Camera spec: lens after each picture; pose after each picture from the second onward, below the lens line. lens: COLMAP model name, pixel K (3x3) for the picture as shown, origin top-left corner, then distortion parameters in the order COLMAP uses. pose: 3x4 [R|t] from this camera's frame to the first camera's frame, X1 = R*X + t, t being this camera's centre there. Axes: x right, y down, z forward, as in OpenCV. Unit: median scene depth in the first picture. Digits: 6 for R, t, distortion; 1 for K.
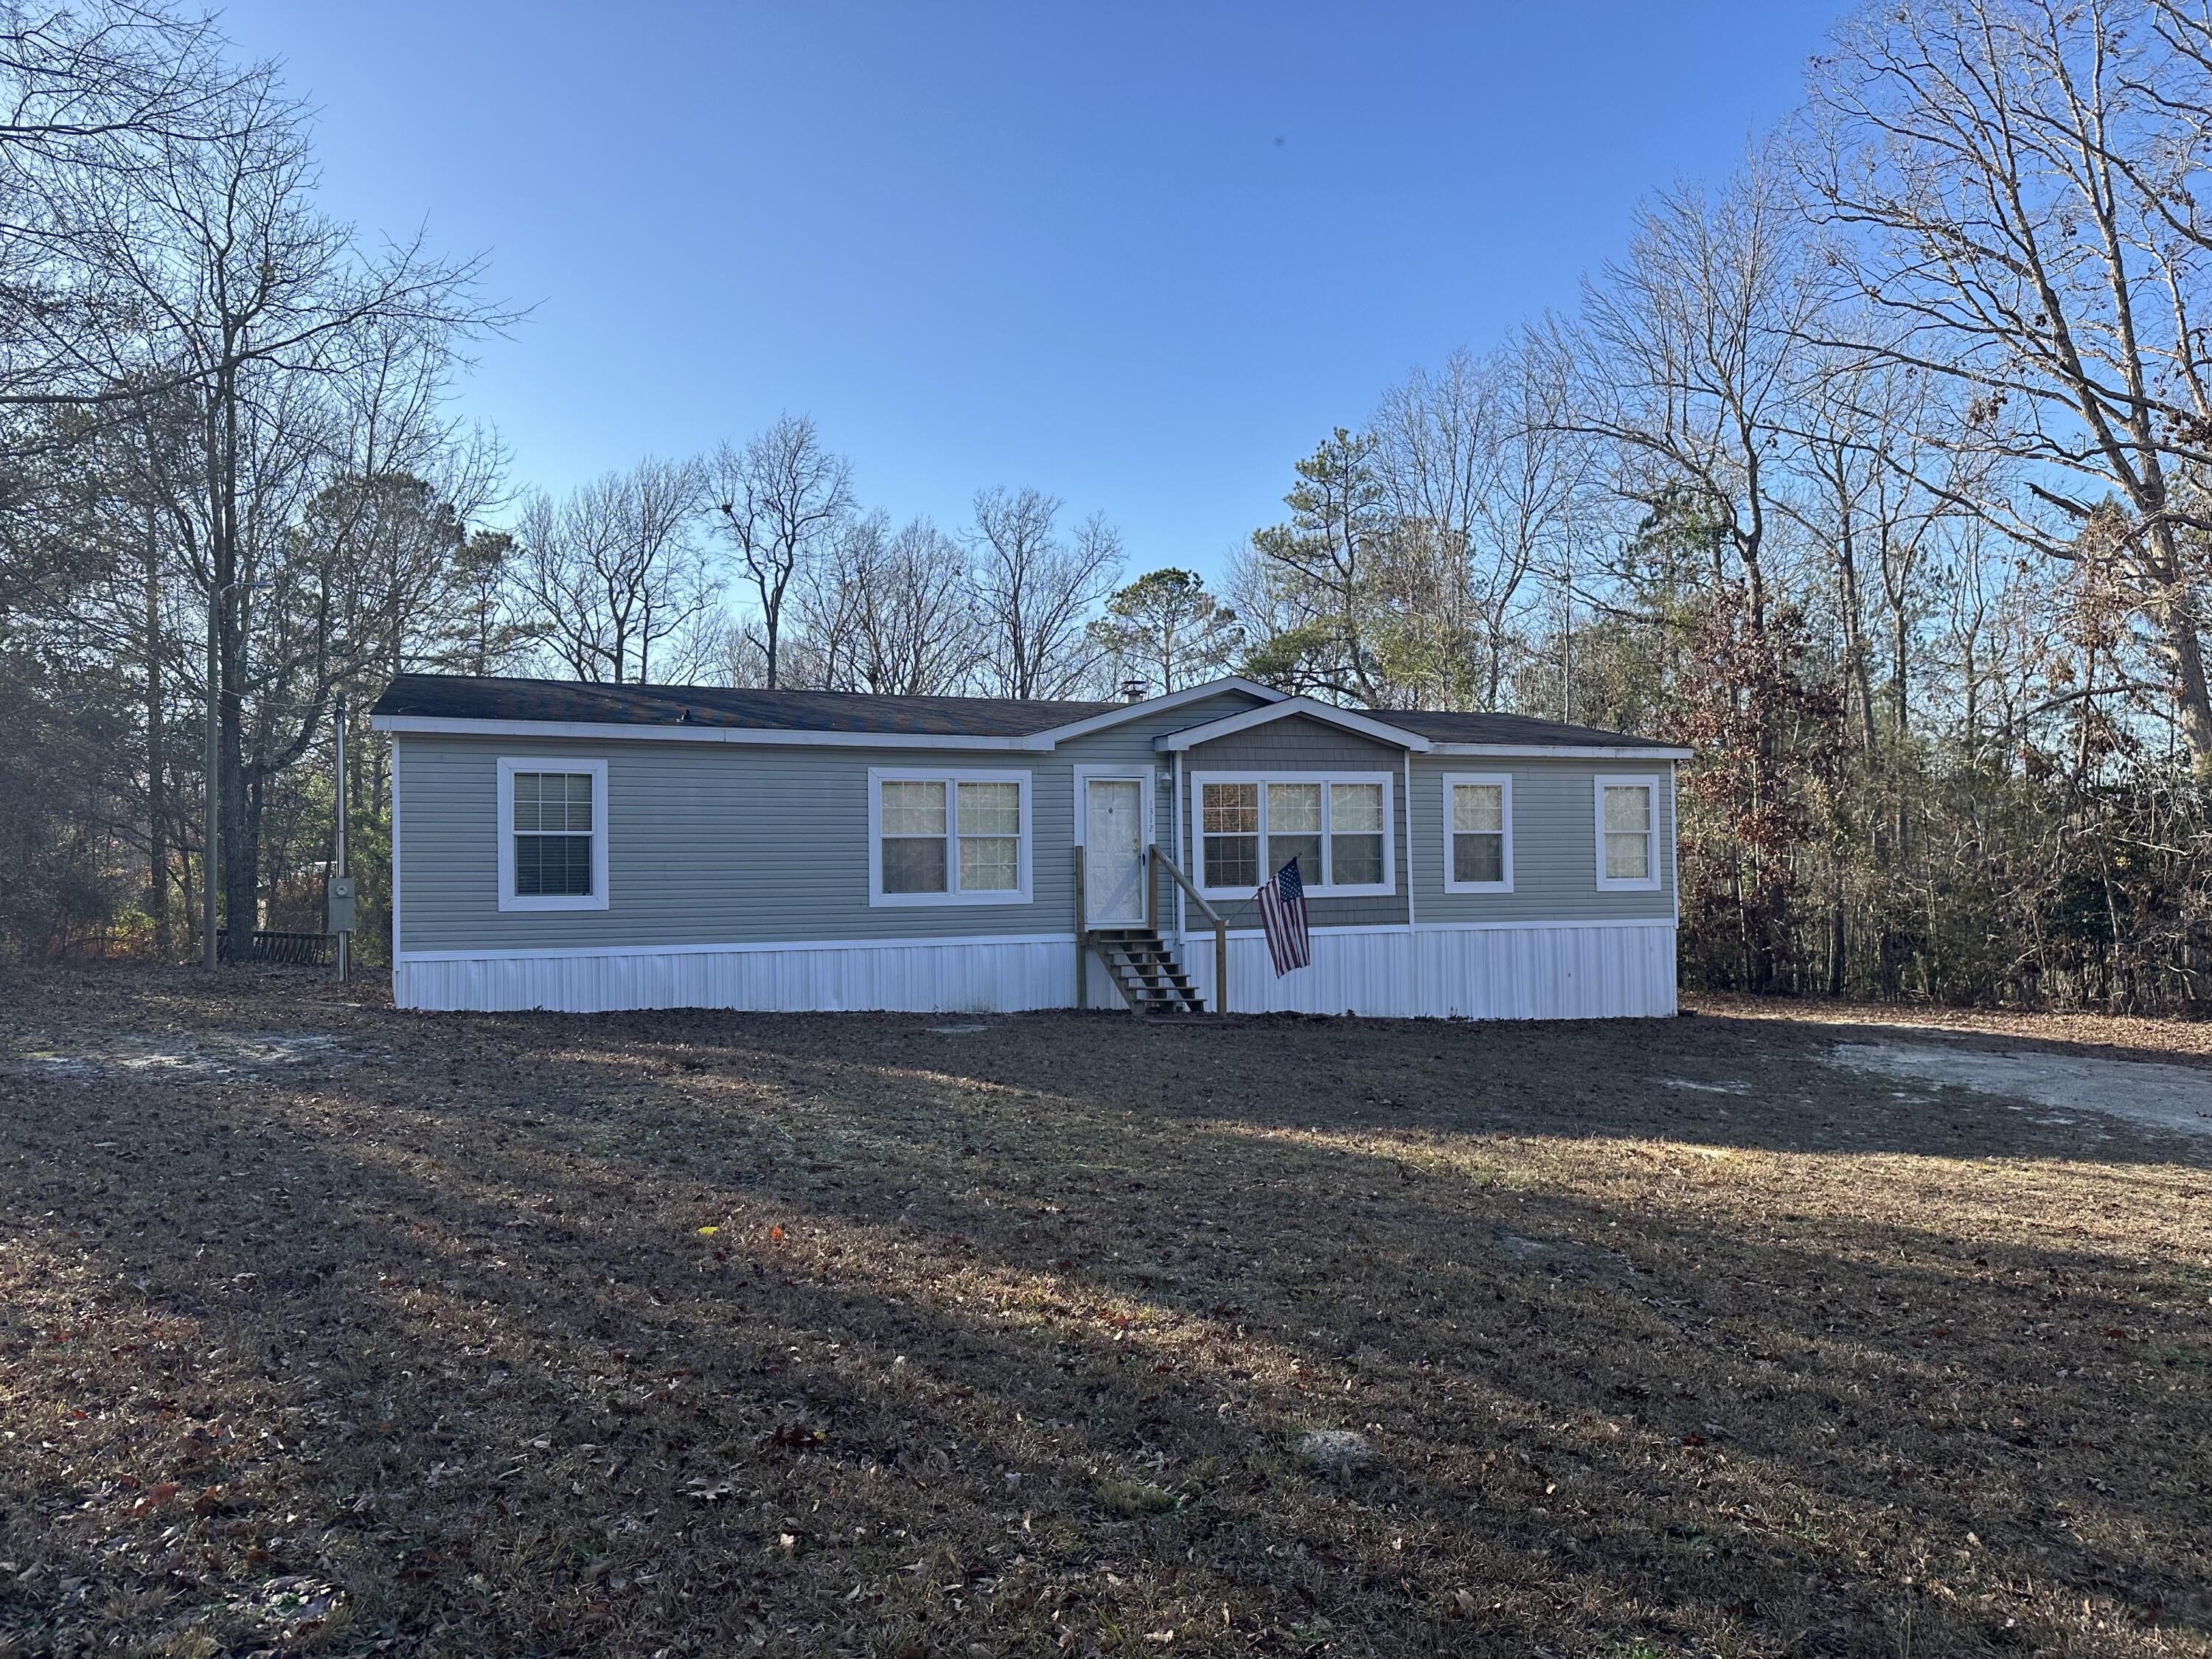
lens RADIAL K [[1556.0, 0, 1110.4], [0, 1556.0, 844.8], [0, 0, 1]] dist [0.045738, -0.054234]
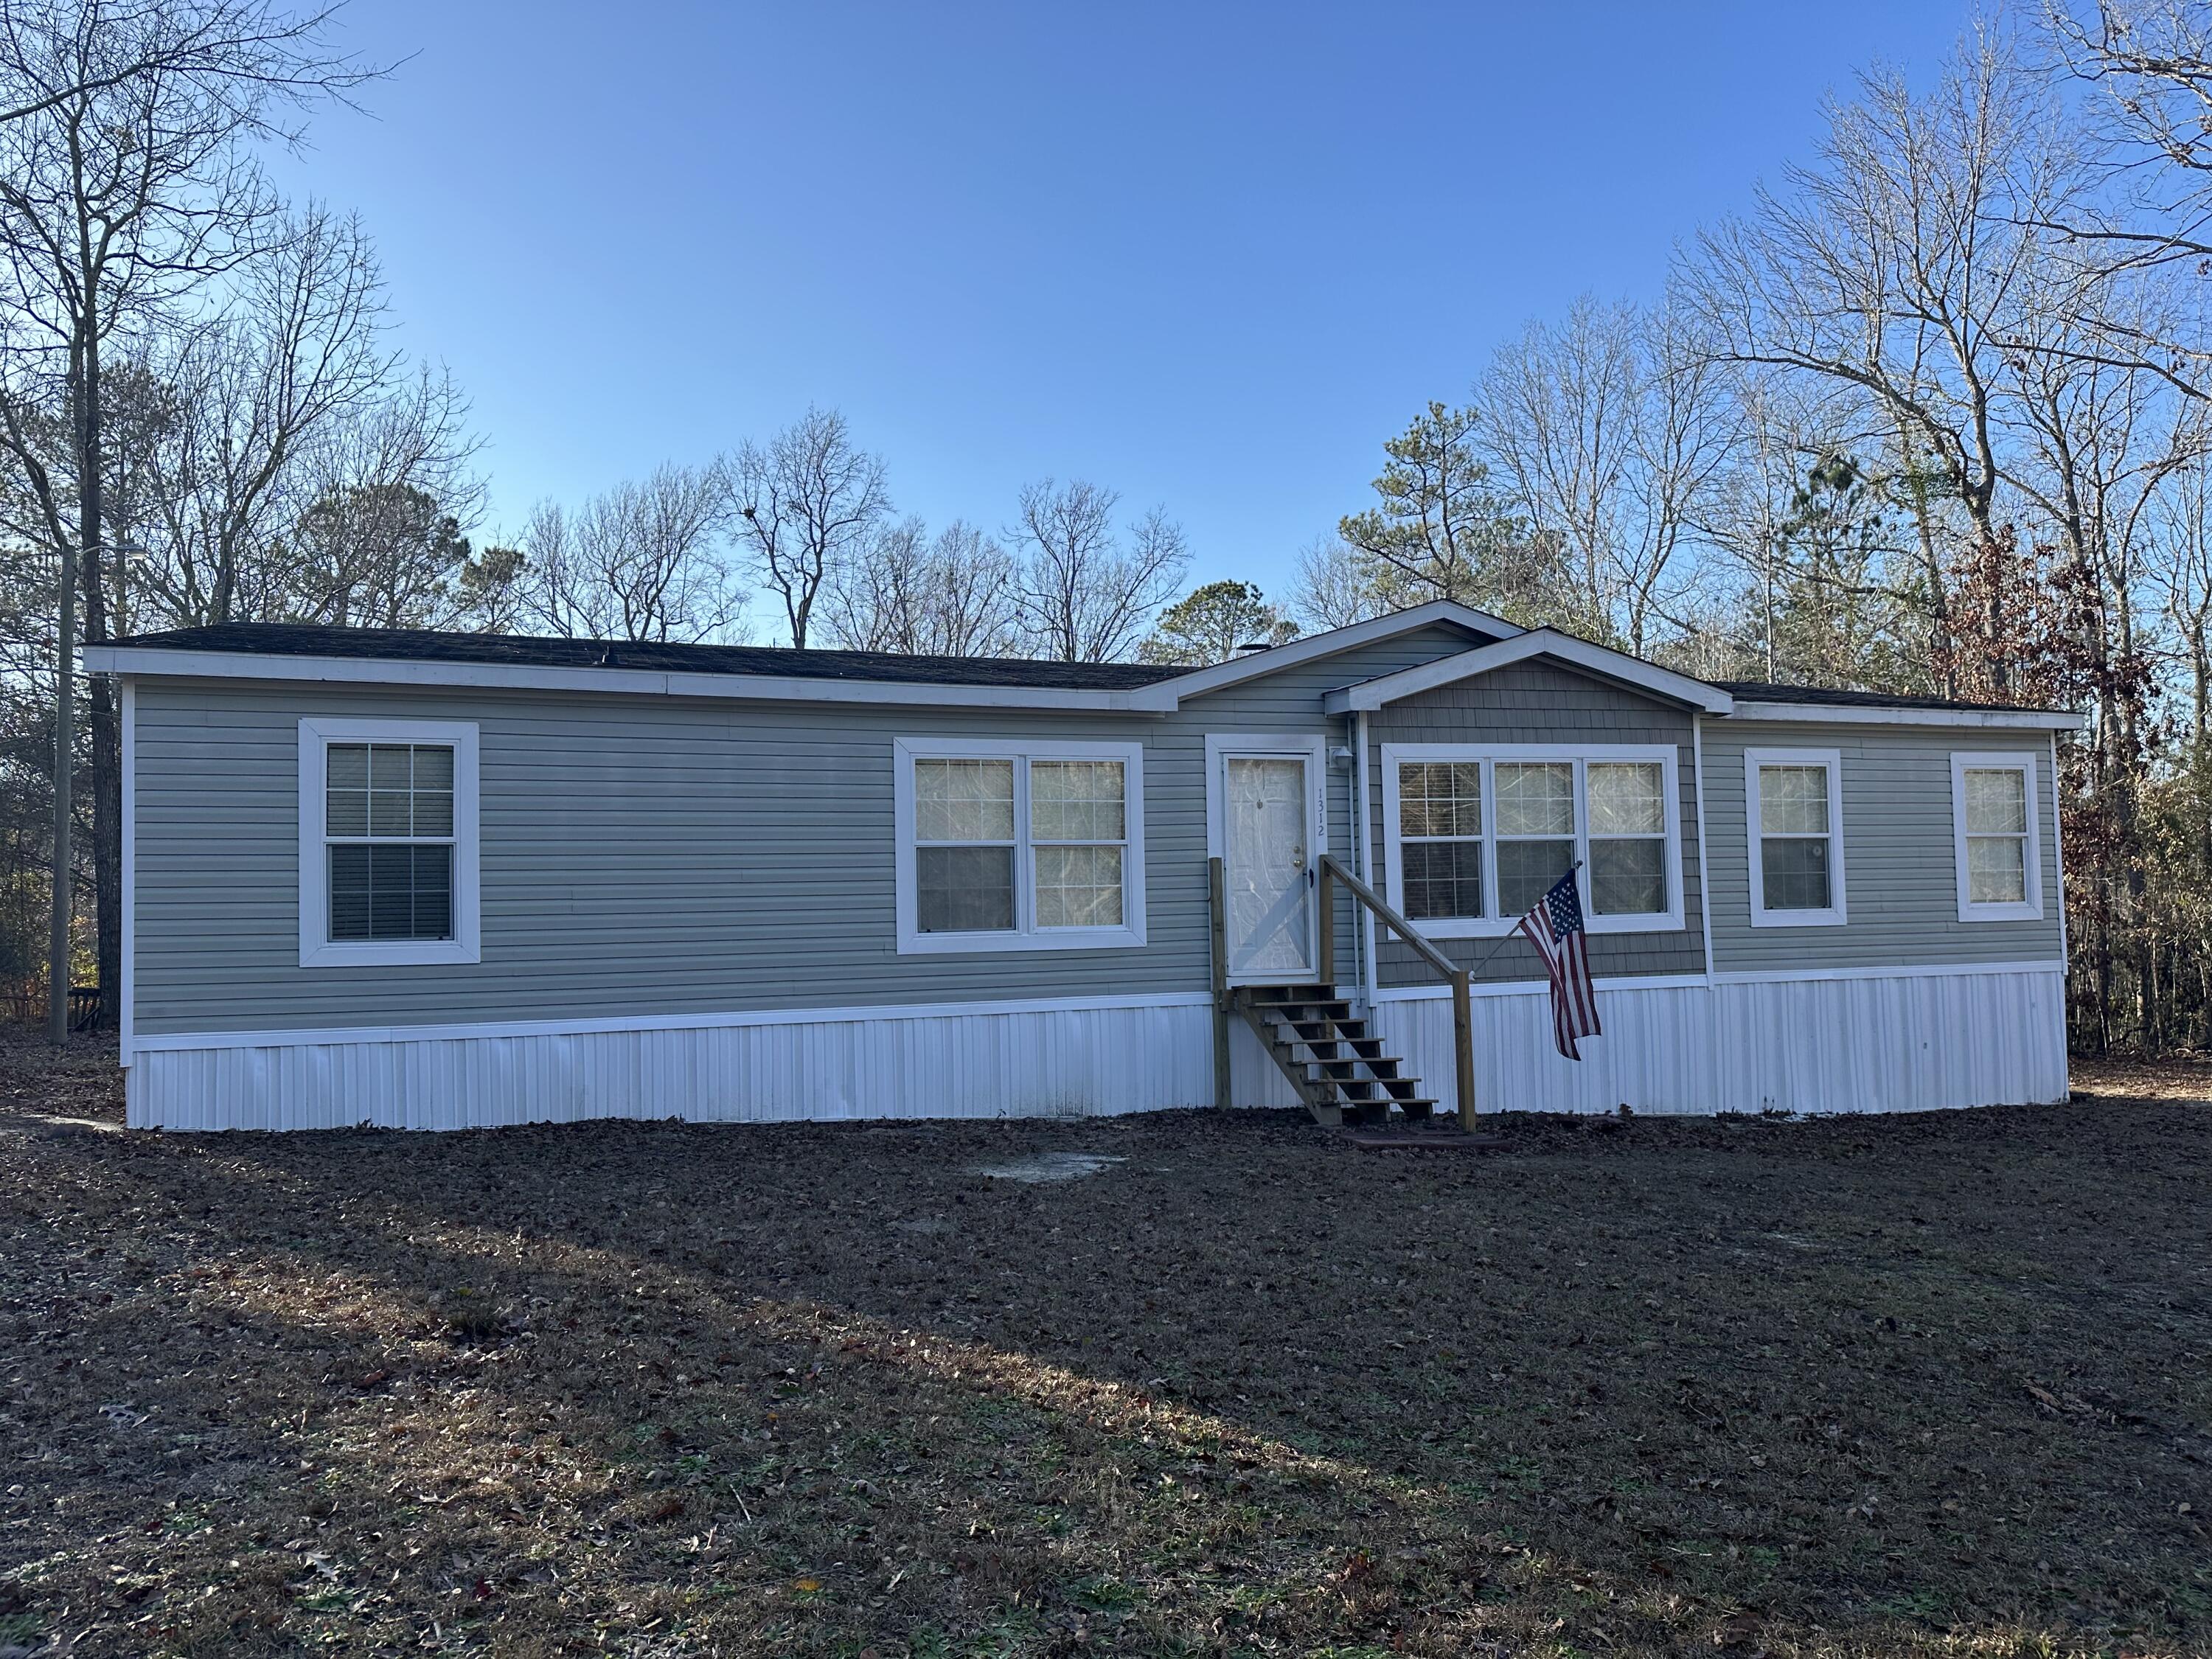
lens RADIAL K [[1556.0, 0, 1101.0], [0, 1556.0, 820.8], [0, 0, 1]] dist [0.045738, -0.054234]
pose [[0.999476, -0.010683, -0.030547, -0.042761], [0.009396, 0.999075, -0.041972, 0.010937], [0.030967, 0.041663, 0.998652, 0.304864]]
